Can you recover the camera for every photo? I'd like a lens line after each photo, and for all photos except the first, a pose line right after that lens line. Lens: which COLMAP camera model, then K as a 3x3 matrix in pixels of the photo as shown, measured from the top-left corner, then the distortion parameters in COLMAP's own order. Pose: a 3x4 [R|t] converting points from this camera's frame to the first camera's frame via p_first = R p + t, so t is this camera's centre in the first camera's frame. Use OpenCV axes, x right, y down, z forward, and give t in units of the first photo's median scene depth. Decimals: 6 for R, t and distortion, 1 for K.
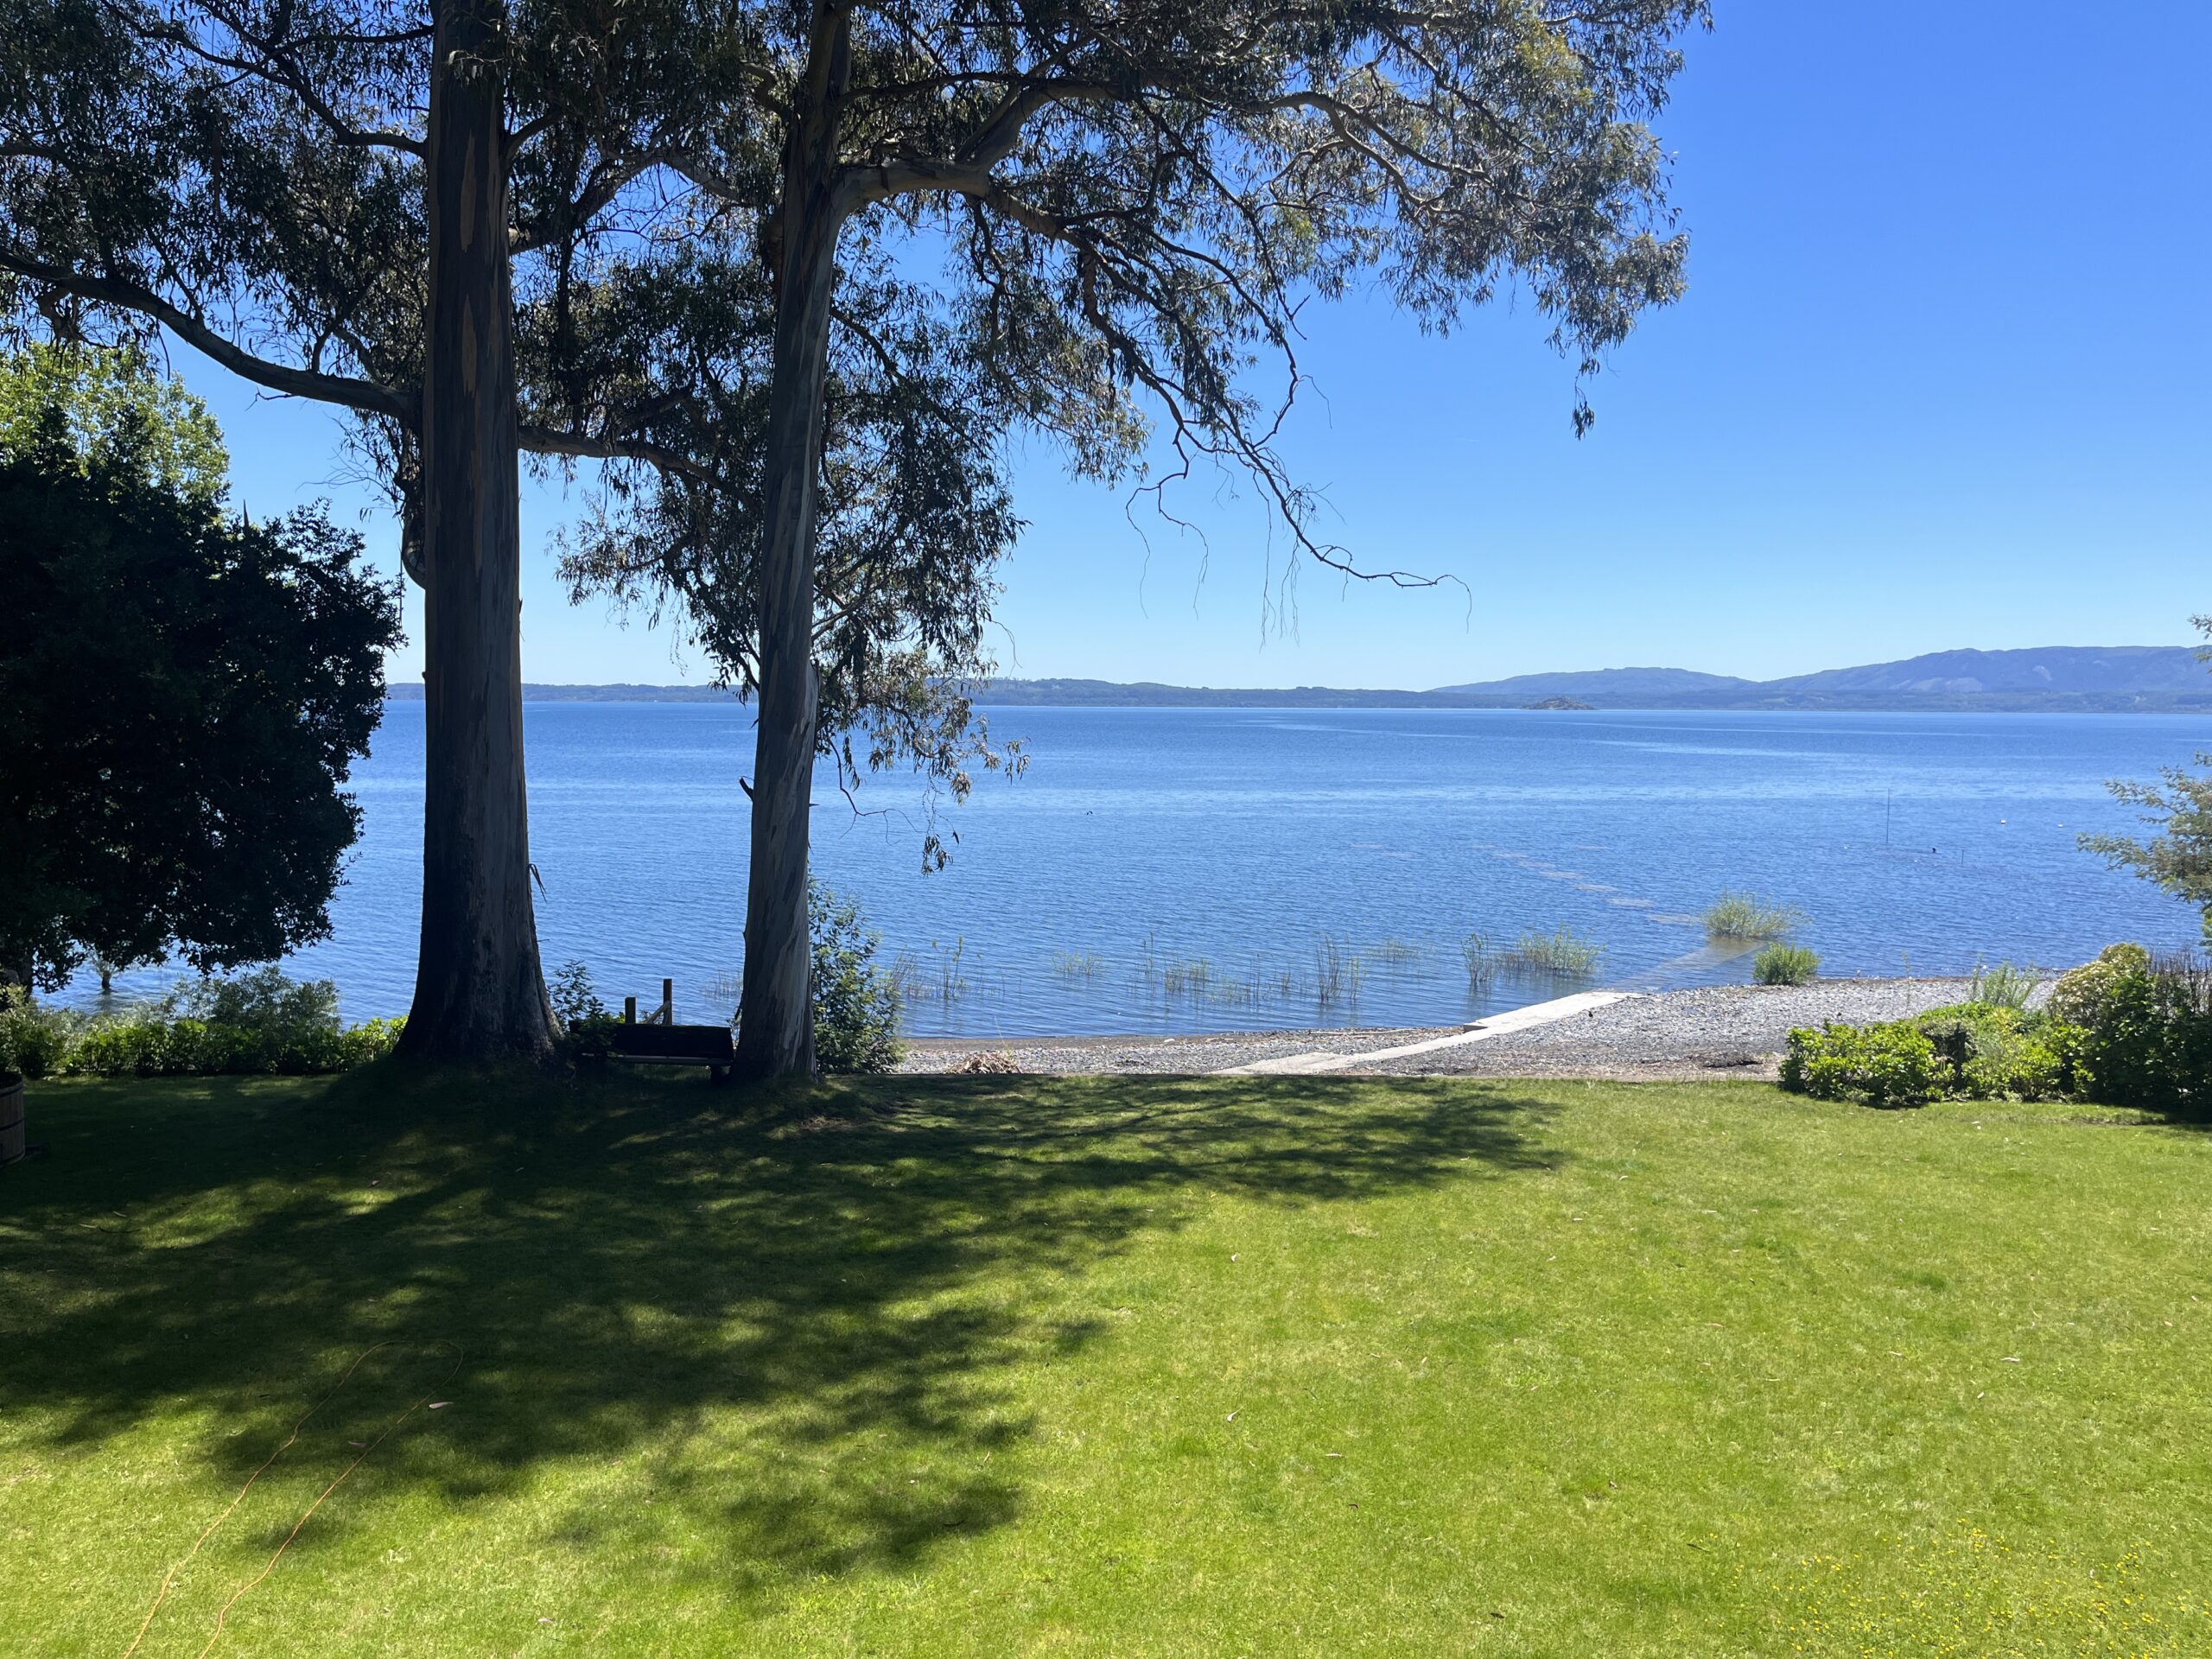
lens RADIAL K [[1665.5, 0, 1107.5], [0, 1665.5, 818.1], [0, 0, 1]] dist [0.043064, -0.006207]
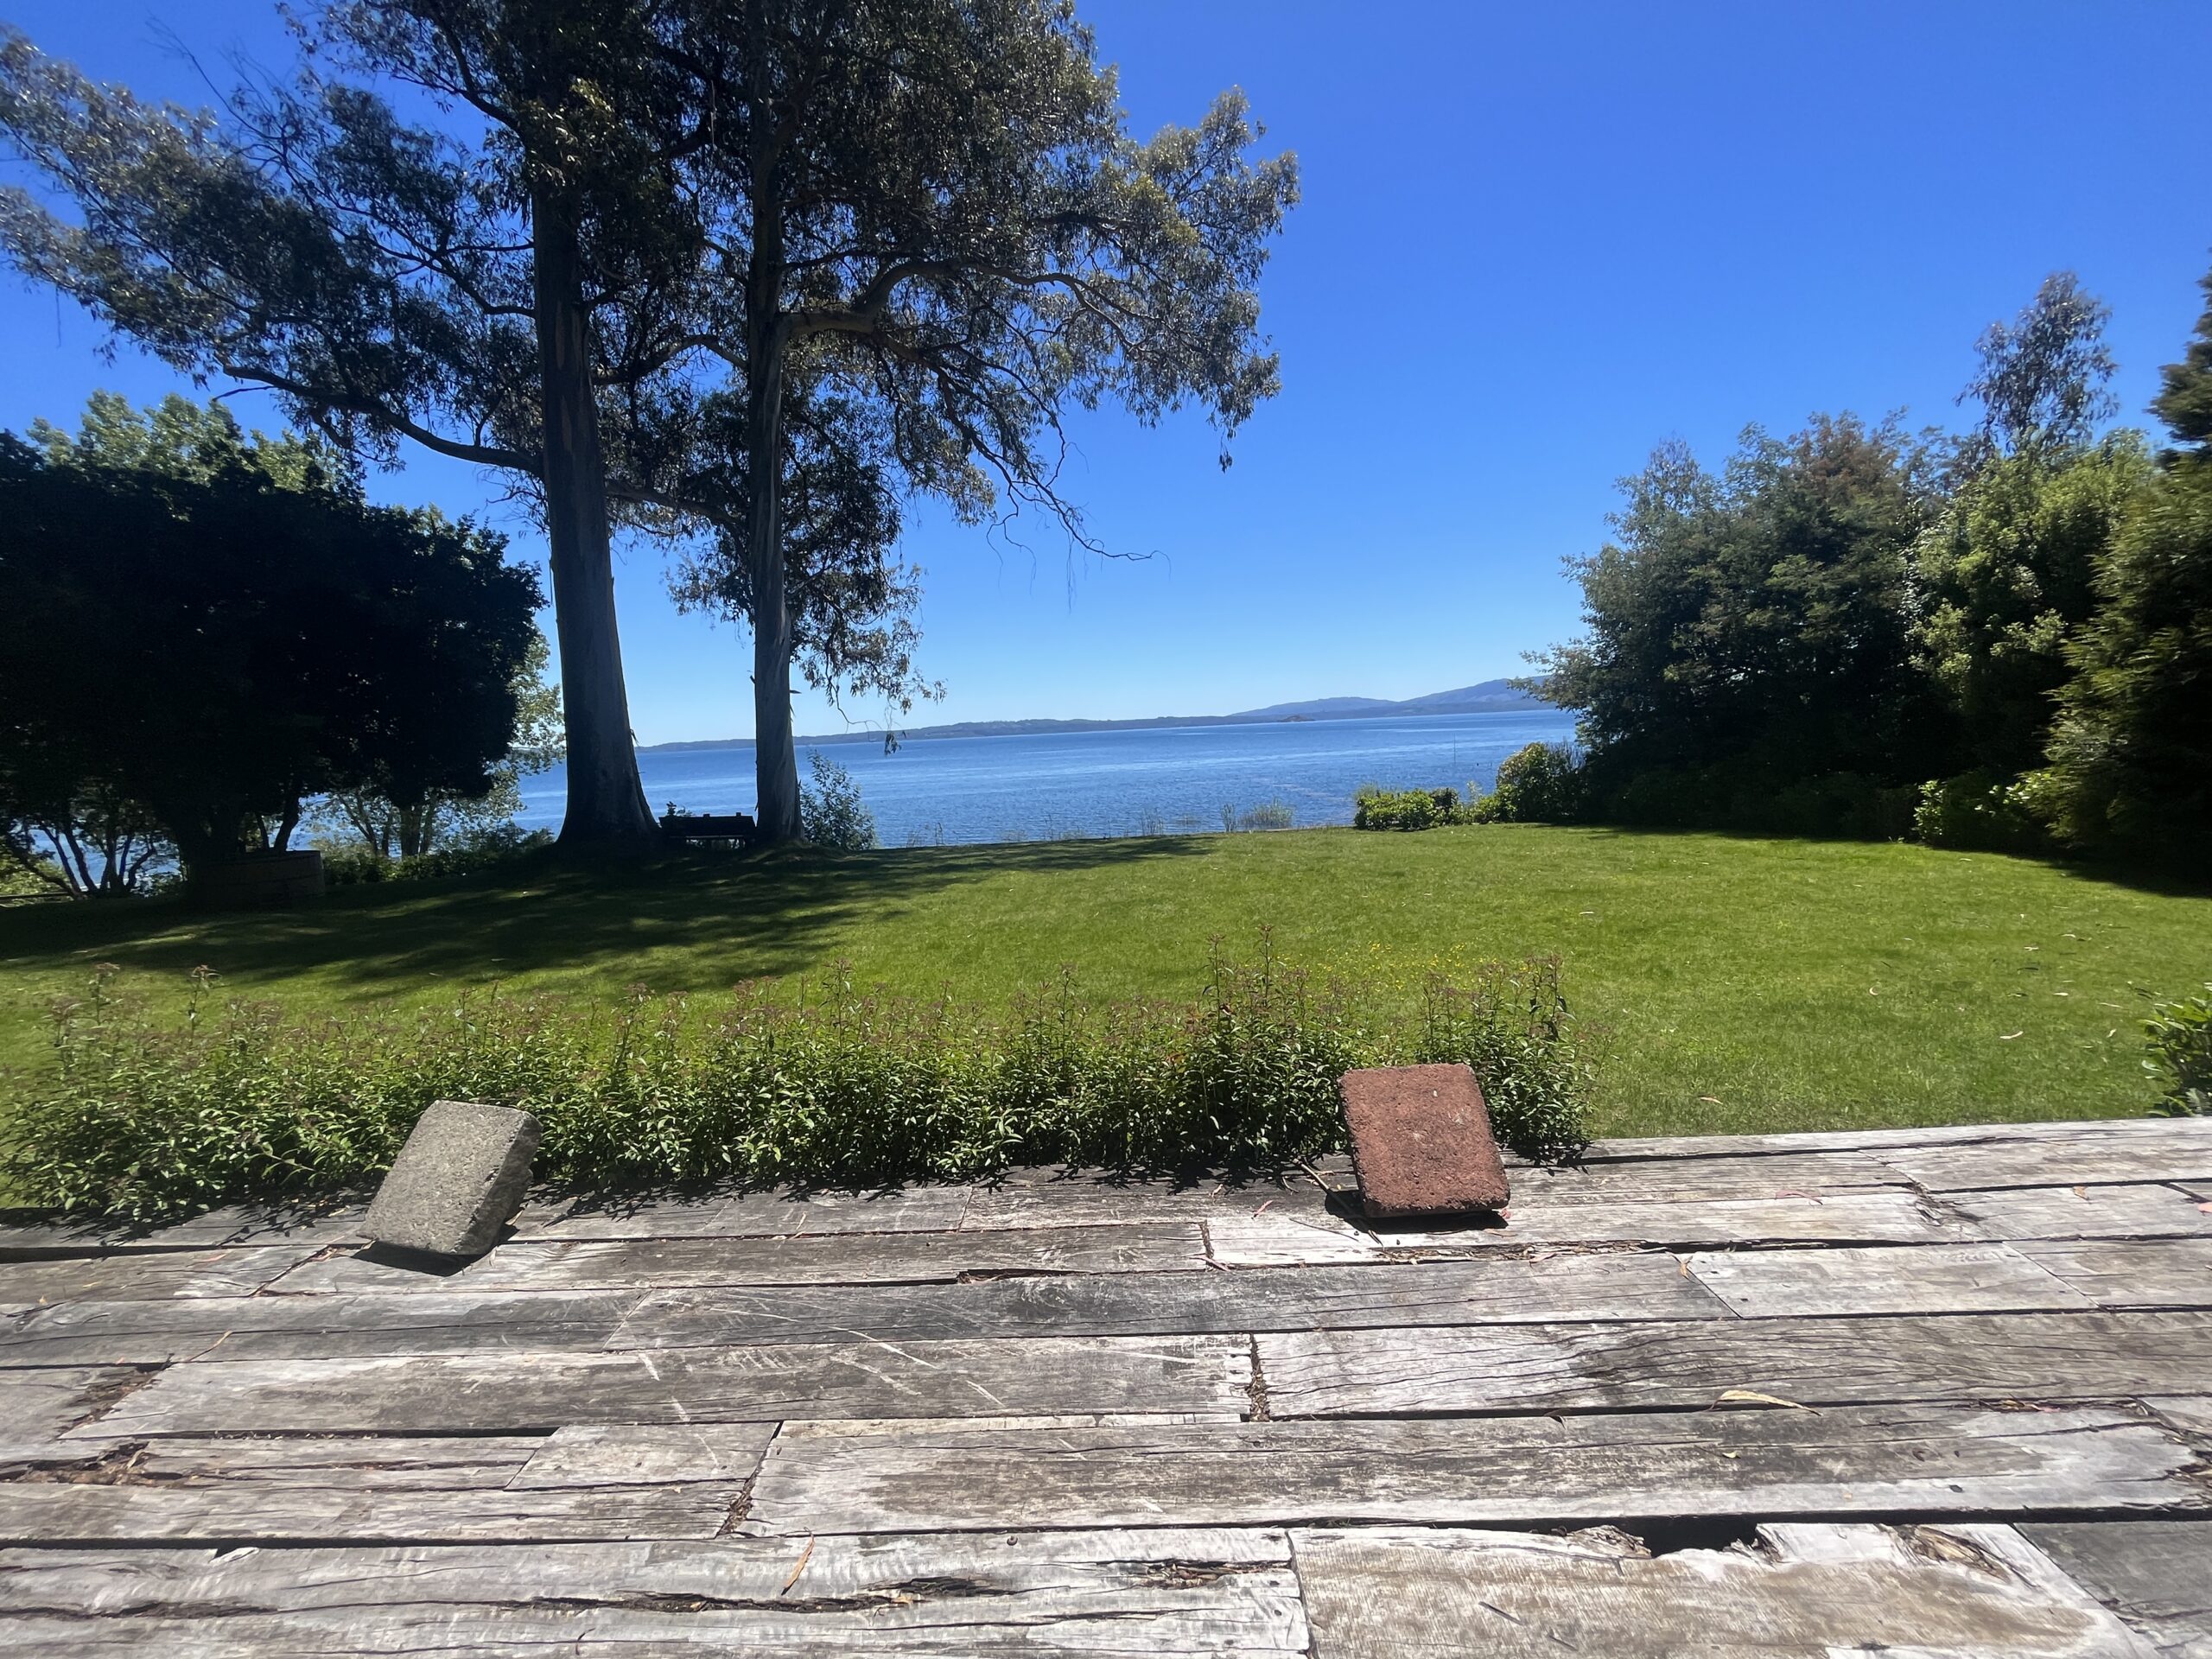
lens RADIAL K [[896.4, 0, 1098.7], [0, 896.4, 825.6], [0, 0, 1]] dist [0.000165, -0.000586]
pose [[0.997375, -0.059944, 0.040621, 0.085052], [0.058448, 0.997602, 0.037070, 0.105521], [-0.042746, -0.034598, 0.998487, 0.039725]]
